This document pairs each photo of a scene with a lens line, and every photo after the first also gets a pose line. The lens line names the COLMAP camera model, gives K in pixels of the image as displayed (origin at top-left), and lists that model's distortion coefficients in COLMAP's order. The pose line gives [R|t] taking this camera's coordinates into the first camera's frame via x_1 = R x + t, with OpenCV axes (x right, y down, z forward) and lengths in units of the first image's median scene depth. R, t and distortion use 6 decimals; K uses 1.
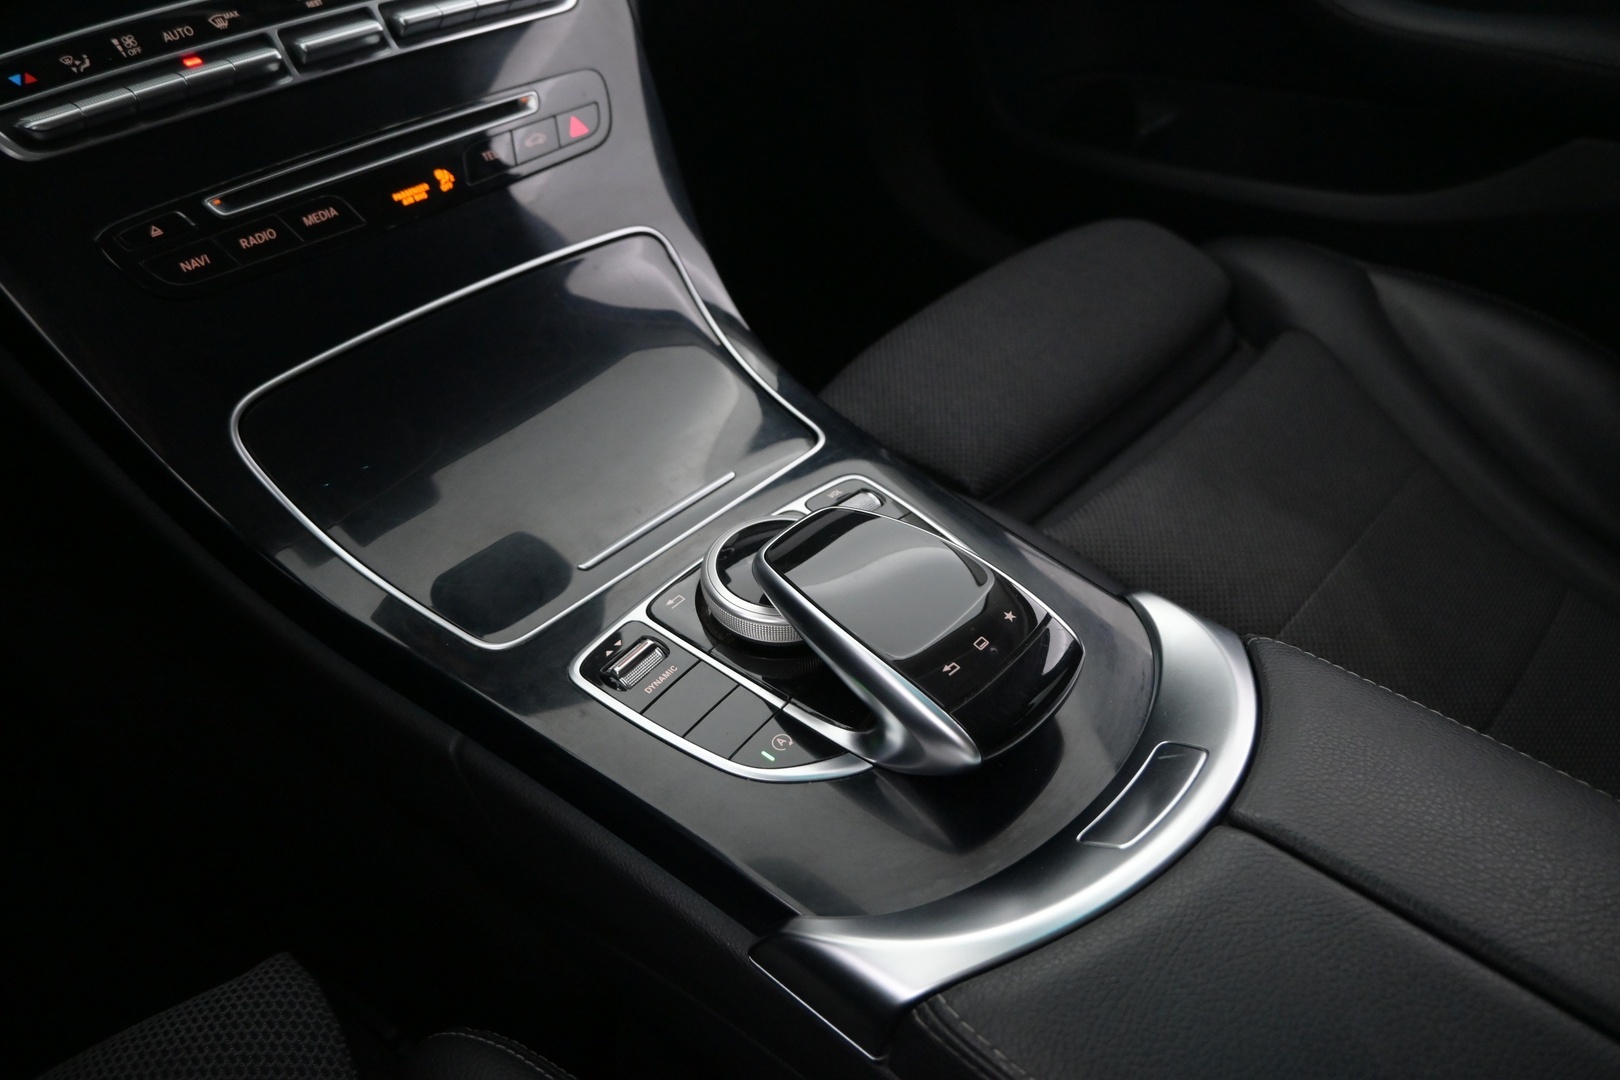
lens RADIAL K [[1119.0, 0, 821.6], [0, 1119.0, 541.5], [0, 0, 1]] dist [0.002448, -0.006333]
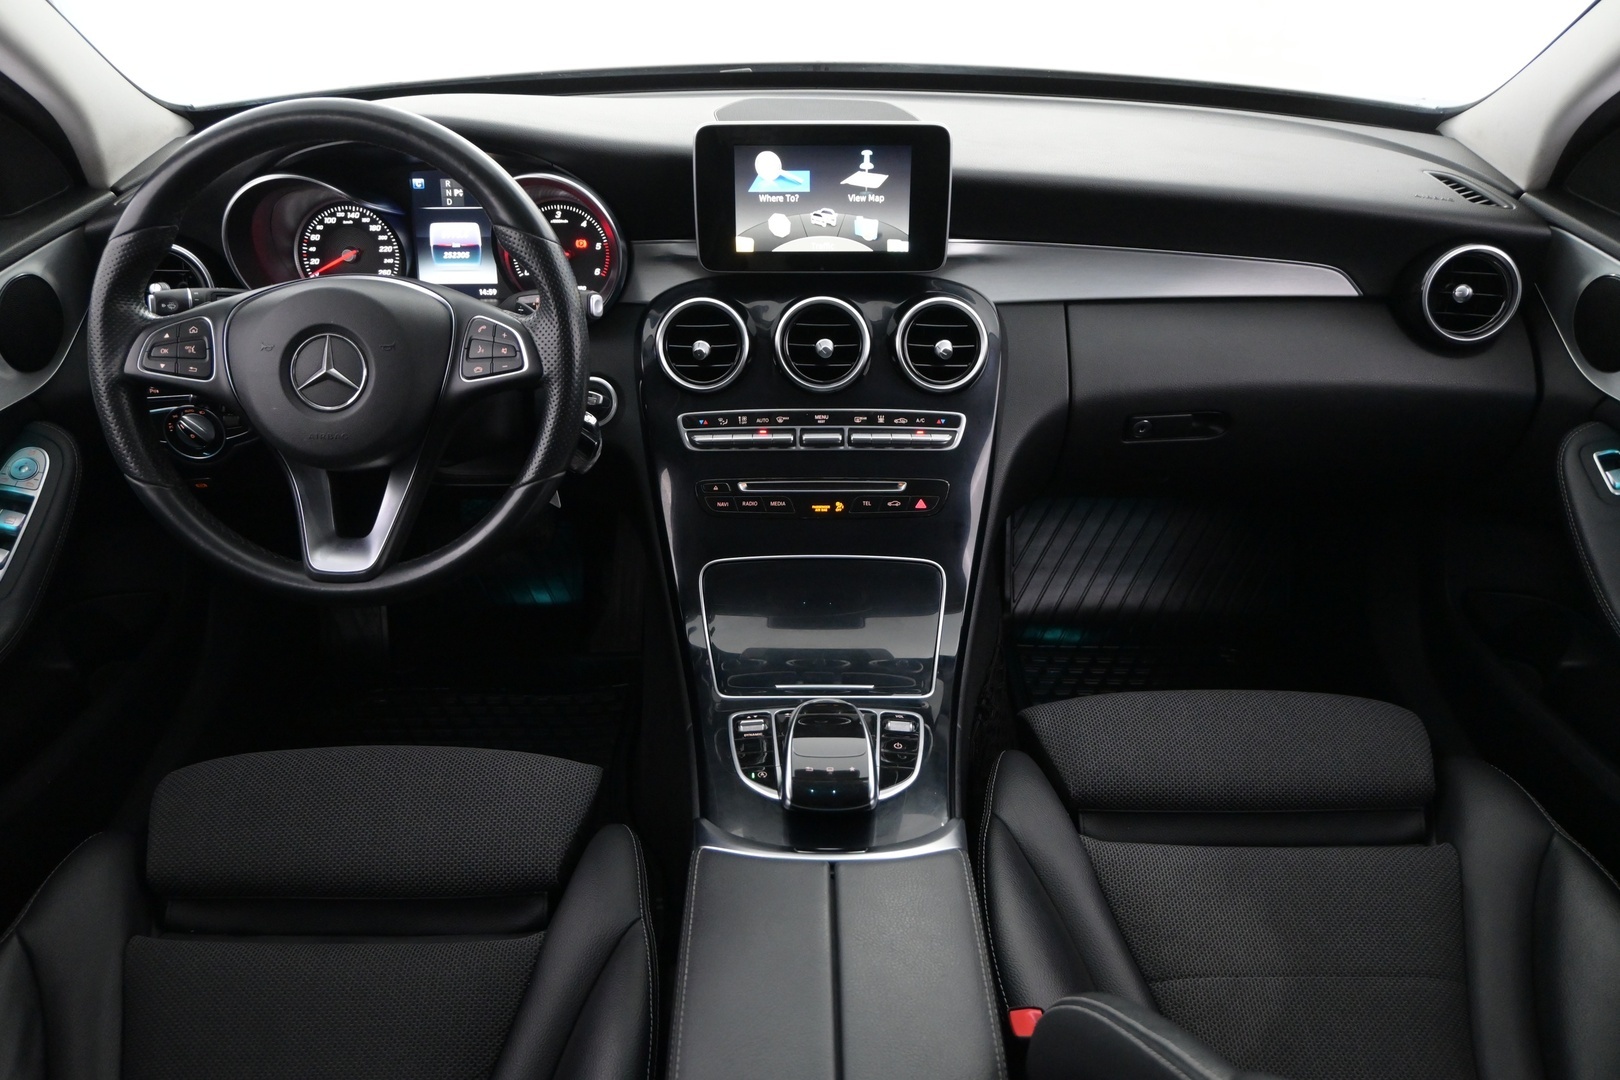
lens RADIAL K [[1273.1, 0, 814.4], [0, 1273.1, 525.8], [0, 0, 1]] dist [-0.013204, -0.005710]
pose [[0.685816, 0.350484, -0.637822, 1.361633], [-0.485943, 0.872940, -0.042827, -0.188821], [0.541770, 0.339317, 0.768992, -1.003885]]
